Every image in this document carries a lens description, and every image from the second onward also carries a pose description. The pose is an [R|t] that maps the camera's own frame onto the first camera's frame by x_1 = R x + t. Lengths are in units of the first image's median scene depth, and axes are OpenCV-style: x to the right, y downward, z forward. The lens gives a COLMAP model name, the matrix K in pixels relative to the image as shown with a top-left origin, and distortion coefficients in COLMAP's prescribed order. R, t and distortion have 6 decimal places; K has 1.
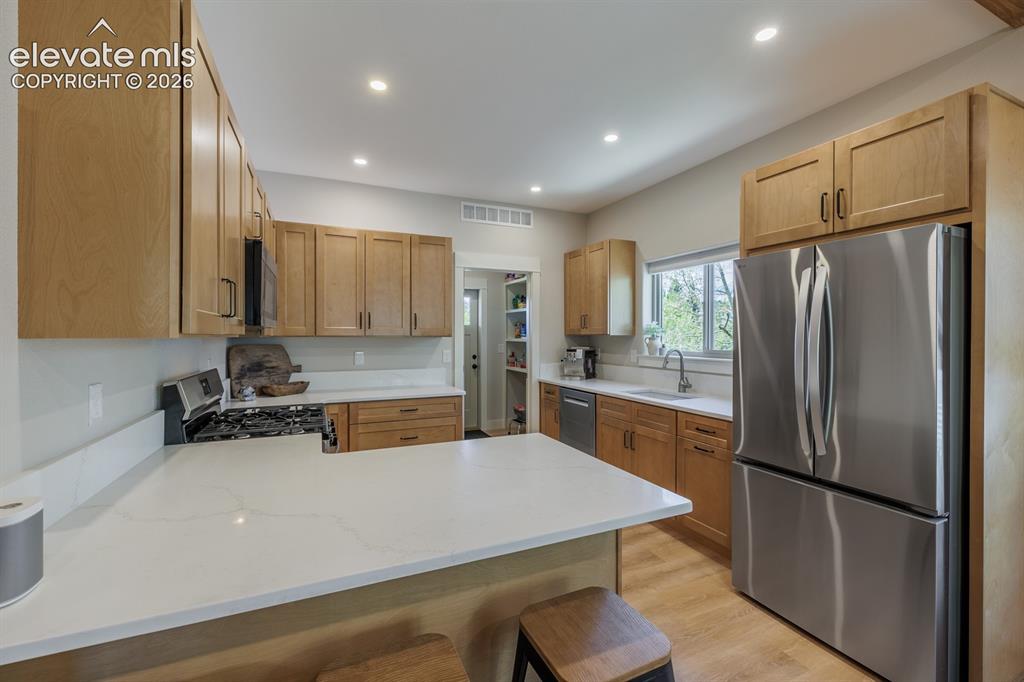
lens RADIAL K [[427.3, 0, 510.0], [0, 427.3, 338.4], [0, 0, 1]] dist [-0.004056, 0.000087]
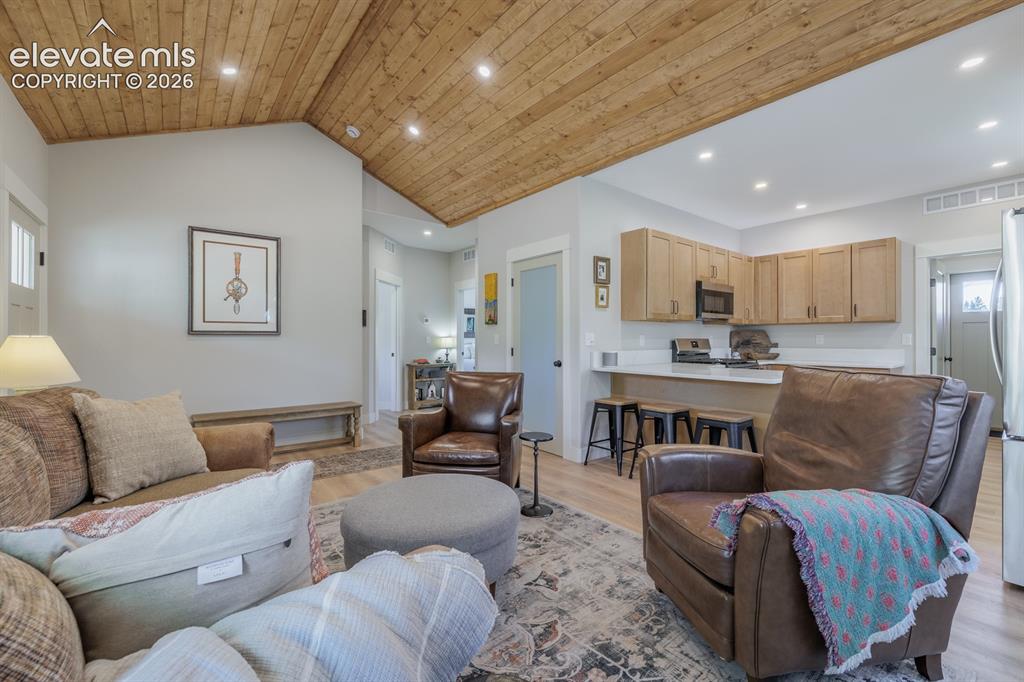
lens RADIAL K [[427.3, 0, 510.2], [0, 427.3, 337.3], [0, 0, 1]] dist [-0.004056, 0.000087]
pose [[0.244112, -0.006340, -0.969726, 0.792249], [-0.004521, 0.999960, -0.007676, 0.058332], [0.969737, 0.006258, 0.244073, -0.332865]]
